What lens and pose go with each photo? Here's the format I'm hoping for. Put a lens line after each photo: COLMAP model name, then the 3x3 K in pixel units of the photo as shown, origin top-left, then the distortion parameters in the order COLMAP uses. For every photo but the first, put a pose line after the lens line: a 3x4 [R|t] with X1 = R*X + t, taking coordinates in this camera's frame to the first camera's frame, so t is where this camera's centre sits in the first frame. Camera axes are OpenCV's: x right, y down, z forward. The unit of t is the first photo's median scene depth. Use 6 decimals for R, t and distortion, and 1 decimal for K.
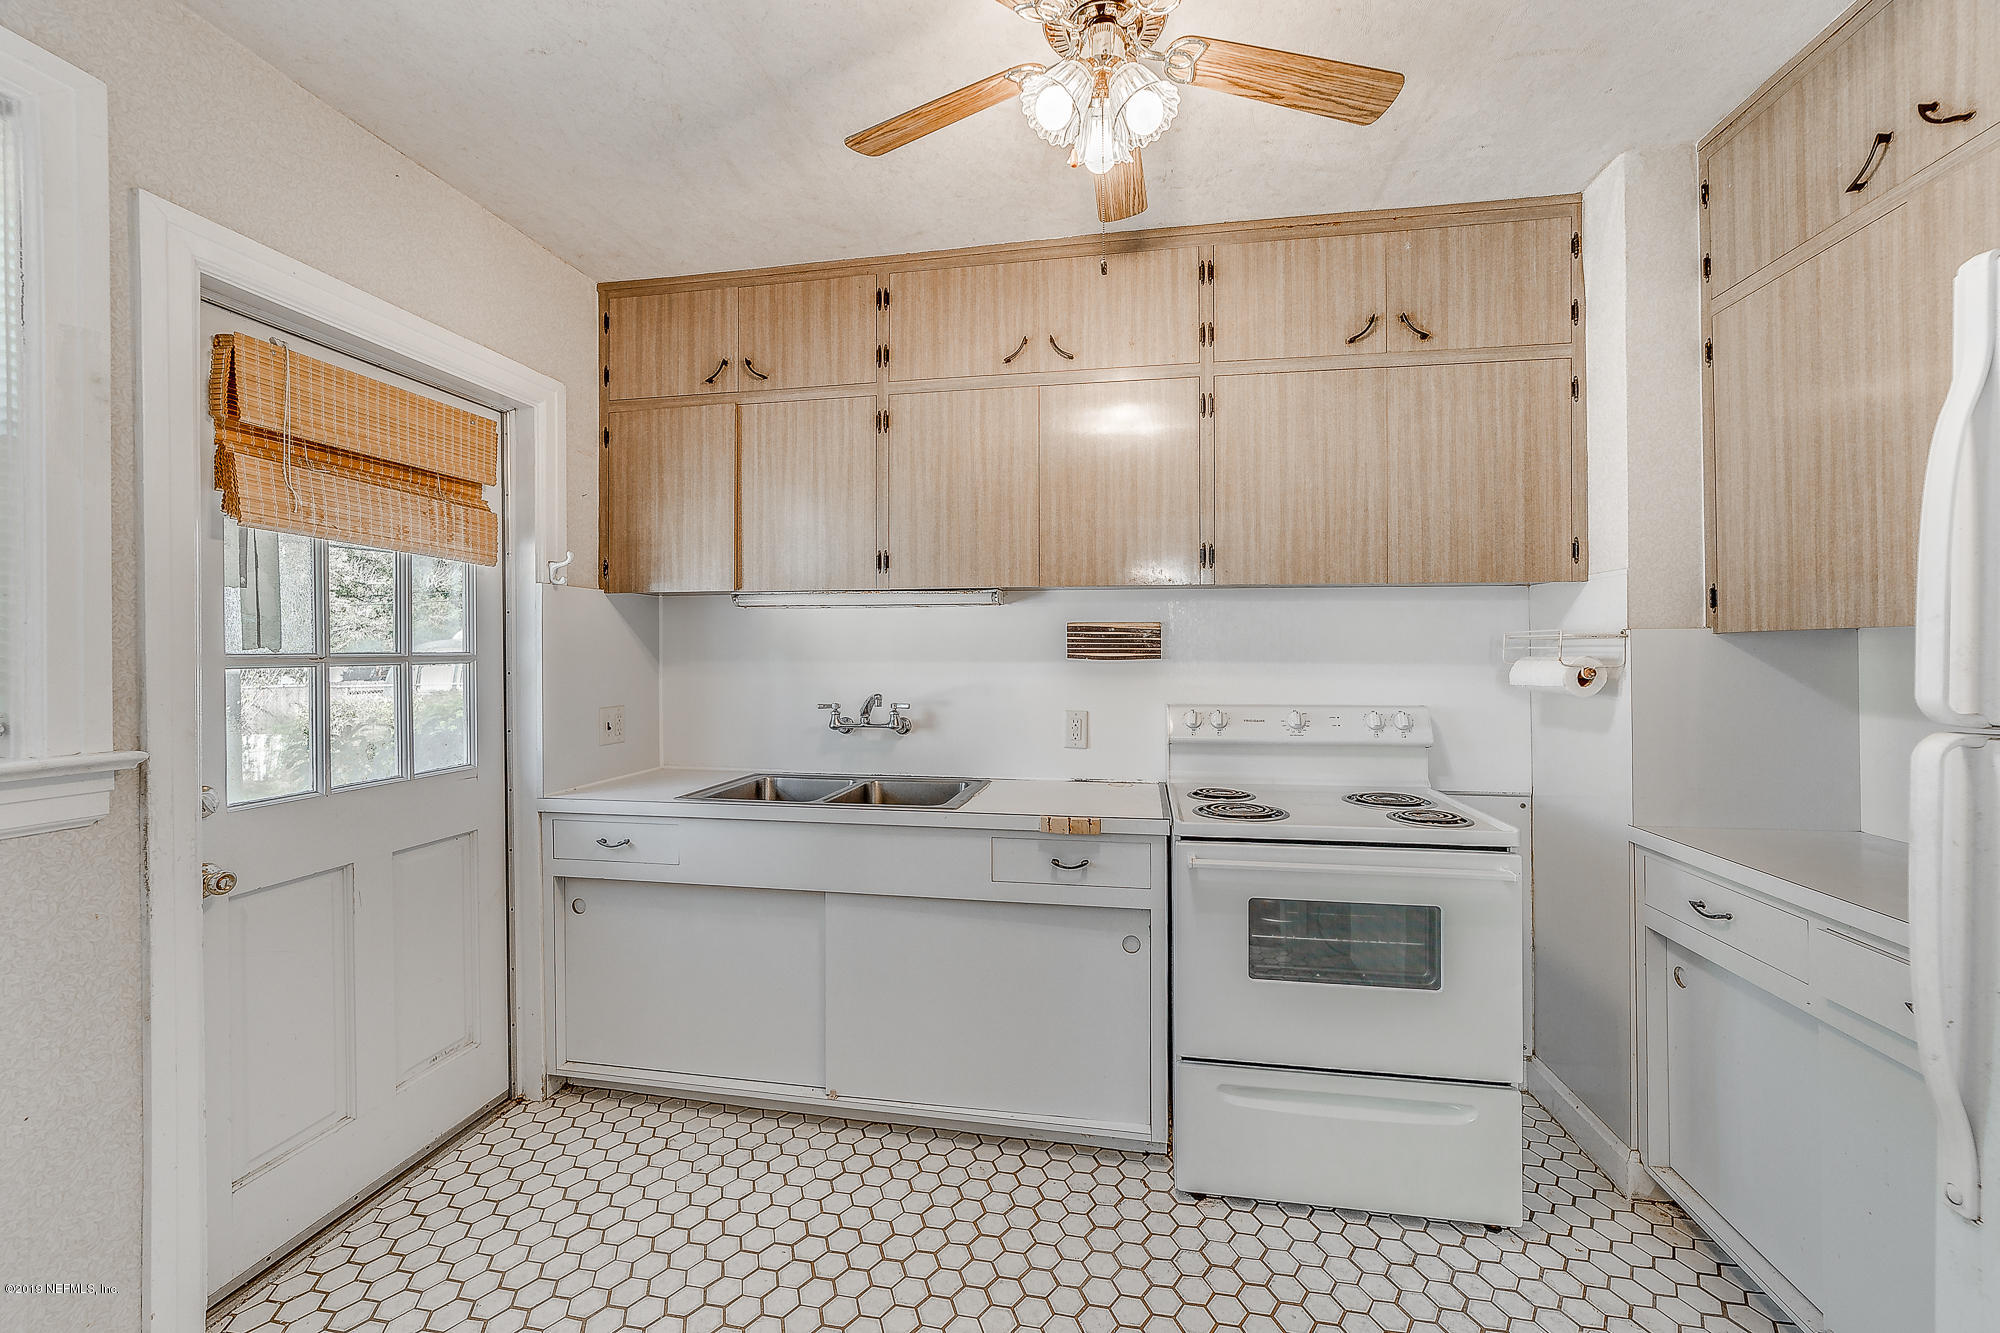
lens RADIAL K [[784.6, 0, 1007.7], [0, 784.6, 652.0], [0, 0, 1]] dist [-0.023934, 0.009758]
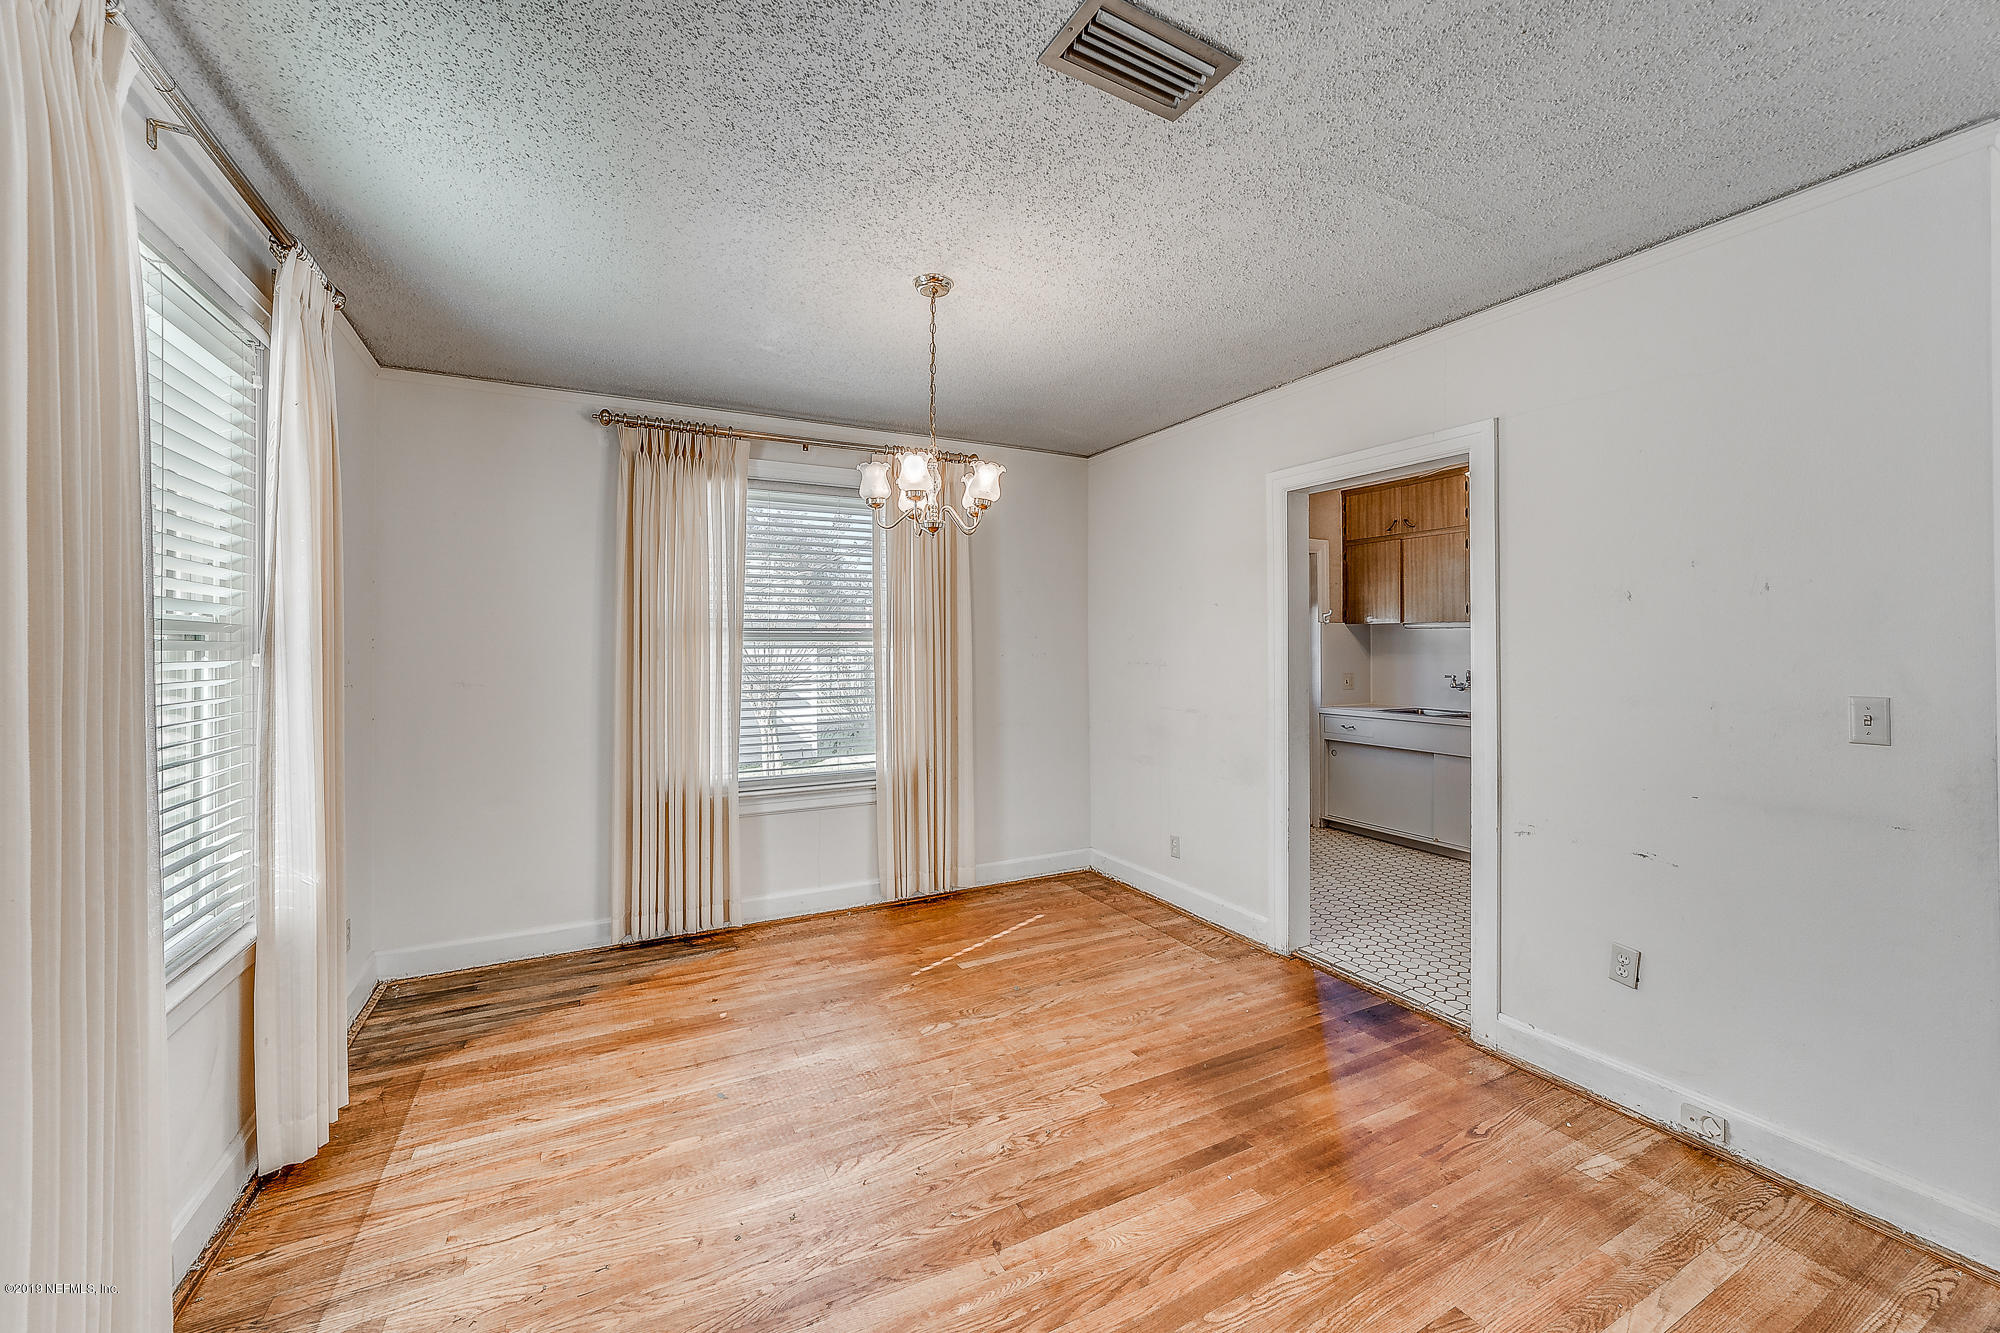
lens RADIAL K [[782.1, 0, 999.7], [0, 782.1, 630.1], [0, 0, 1]] dist [-0.010133, 0.000386]
pose [[0.607627, -0.013239, -0.794112, 0.873730], [-0.001074, 0.999846, -0.017491, -0.020349], [0.794222, 0.011481, 0.607520, -1.526734]]
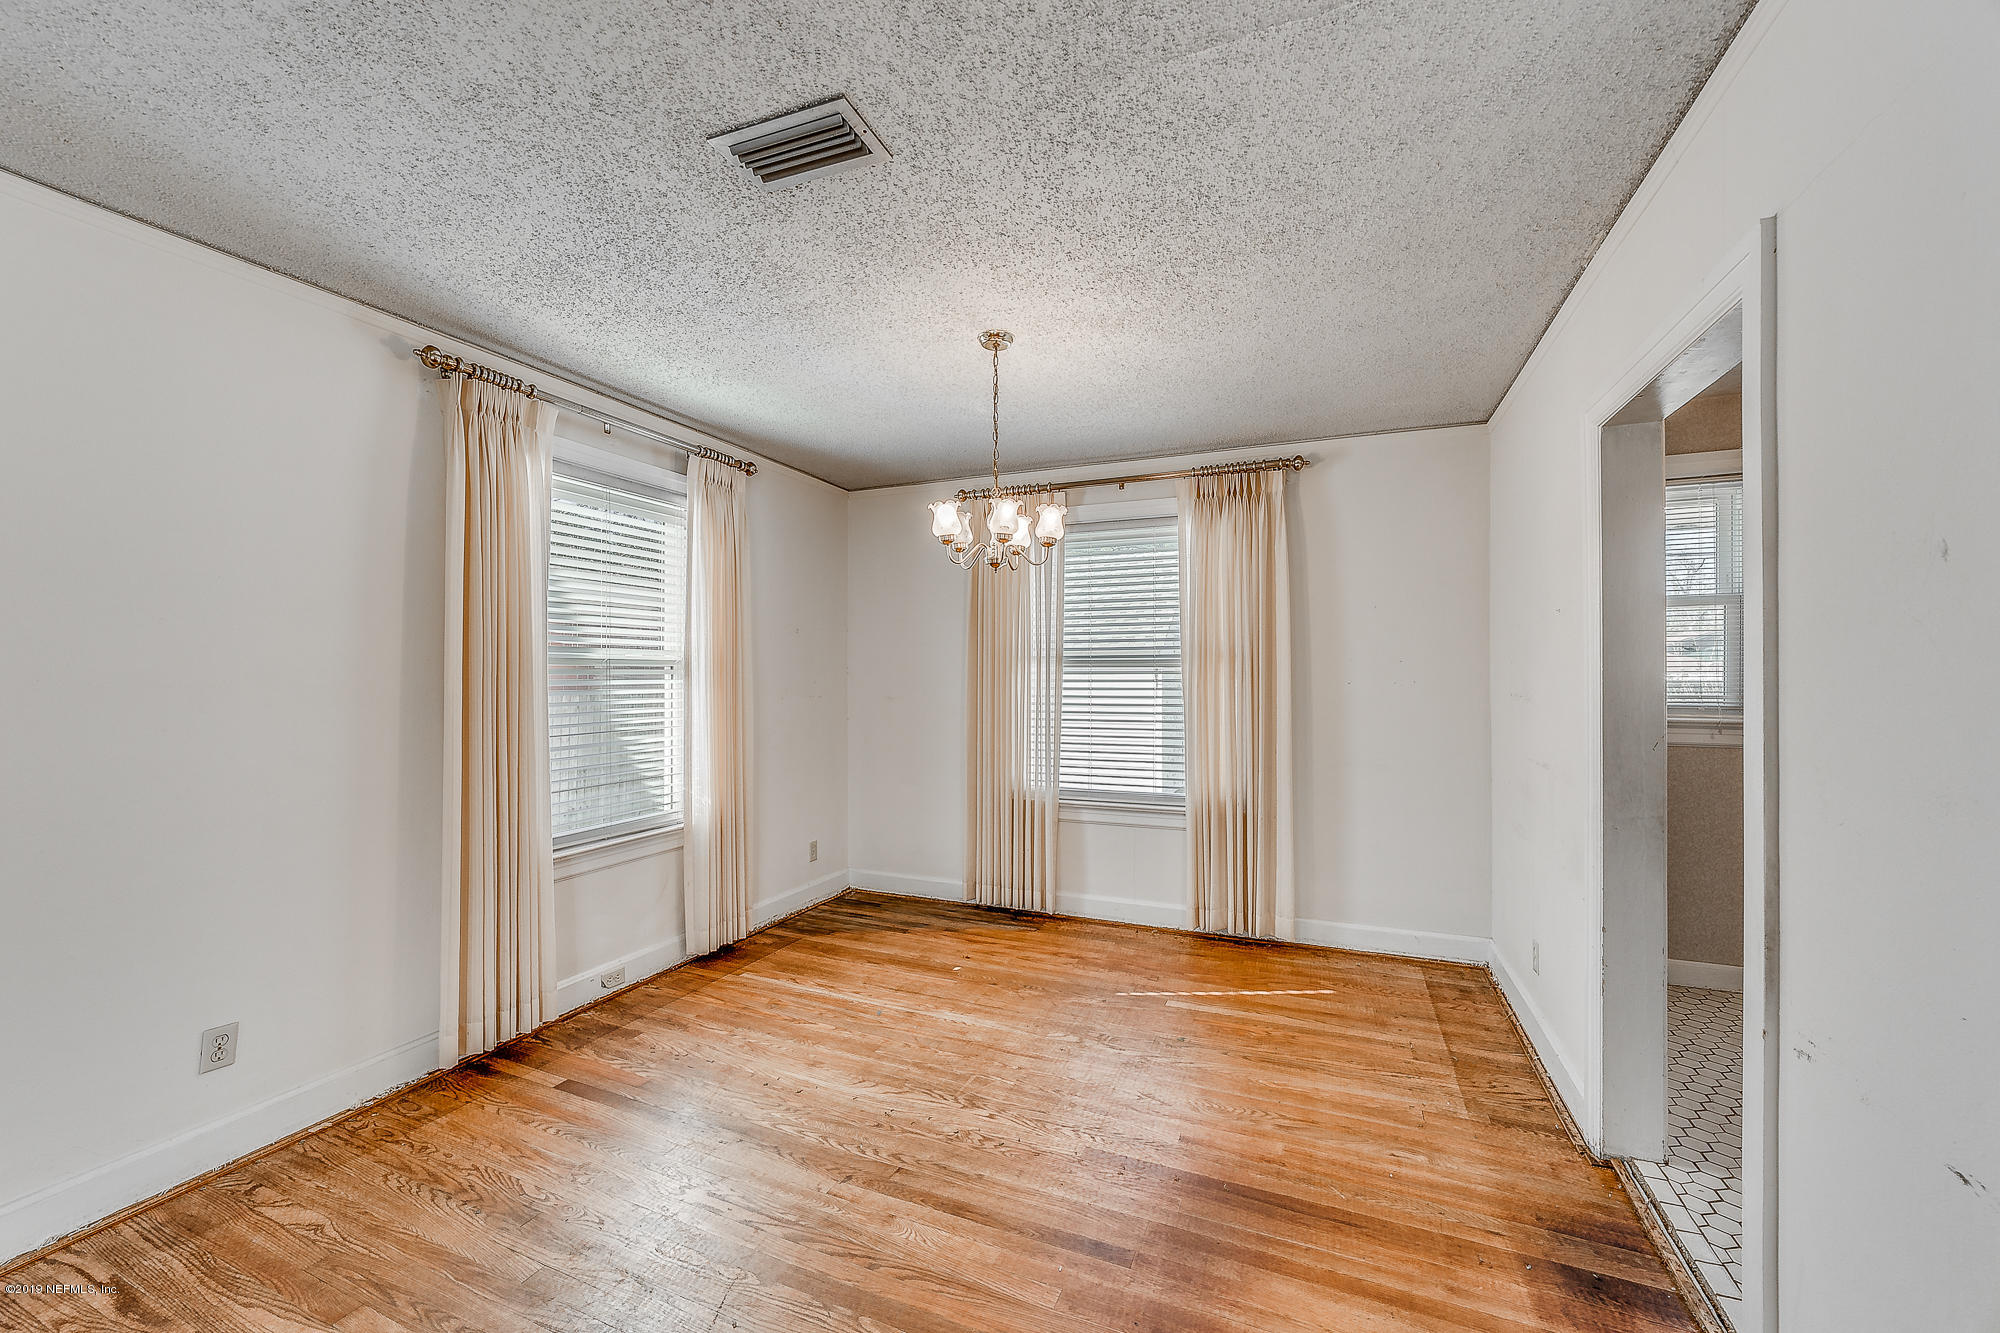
lens RADIAL K [[773.3, 0, 998.3], [0, 773.3, 671.9], [0, 0, 1]] dist [-0.023172, 0.009306]
pose [[-0.229819, 0.002364, -0.973231, 1.113283], [0.002210, 0.999996, 0.001907, -0.020389], [0.973231, -0.001713, -0.229823, -0.562764]]
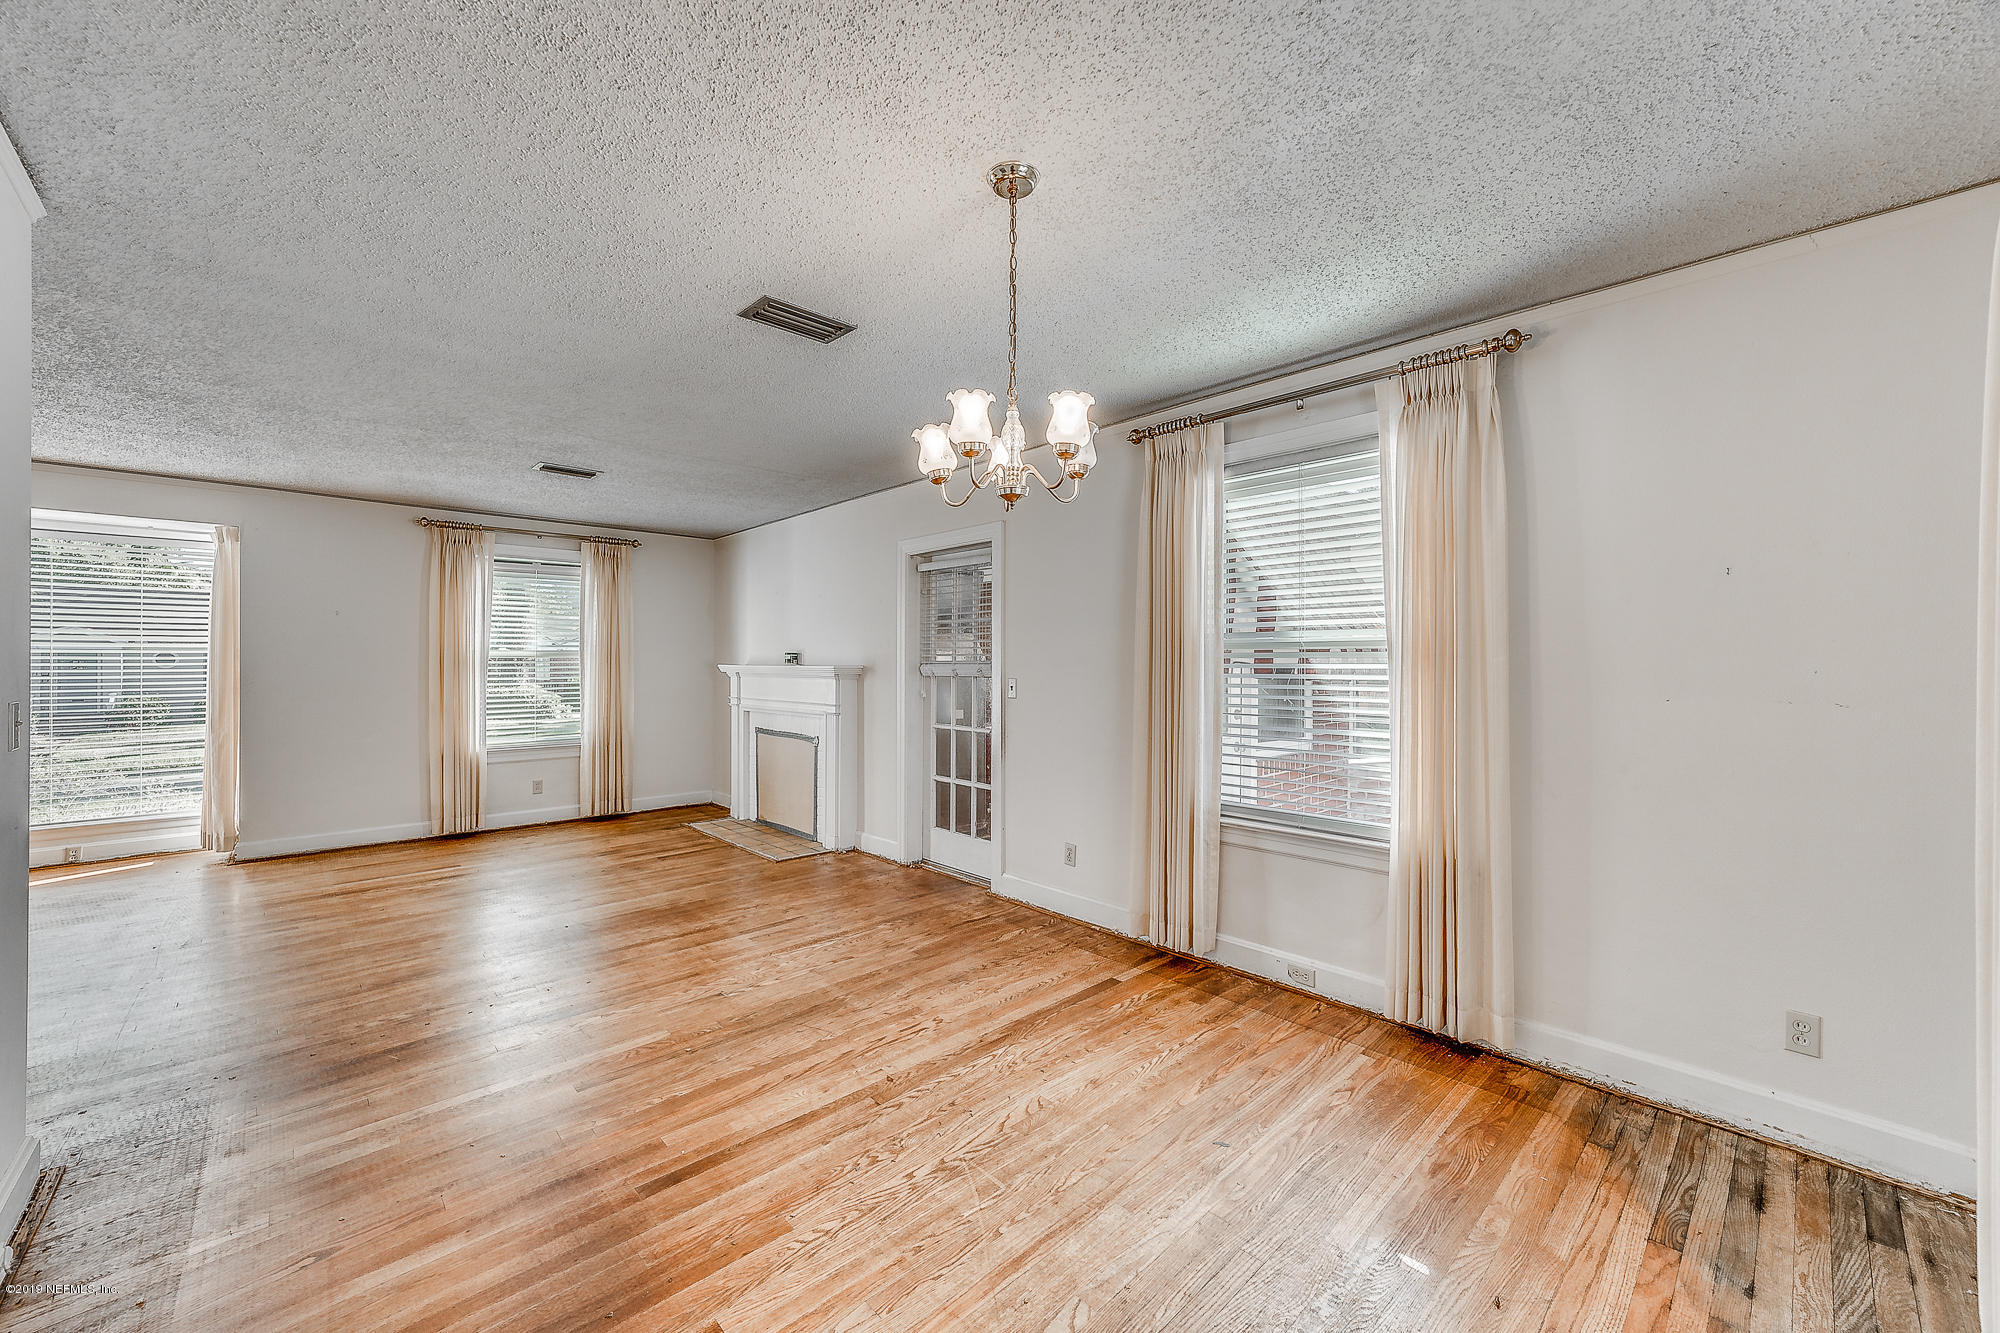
lens RADIAL K [[774.7, 0, 1001.4], [0, 774.7, 658.6], [0, 0, 1]] dist [-0.019866, 0.008808]
pose [[-0.802900, 0.009686, 0.596036, -0.699967], [0.003753, 0.999930, -0.011194, 0.004371], [-0.596102, -0.006751, -0.802880, -0.117540]]
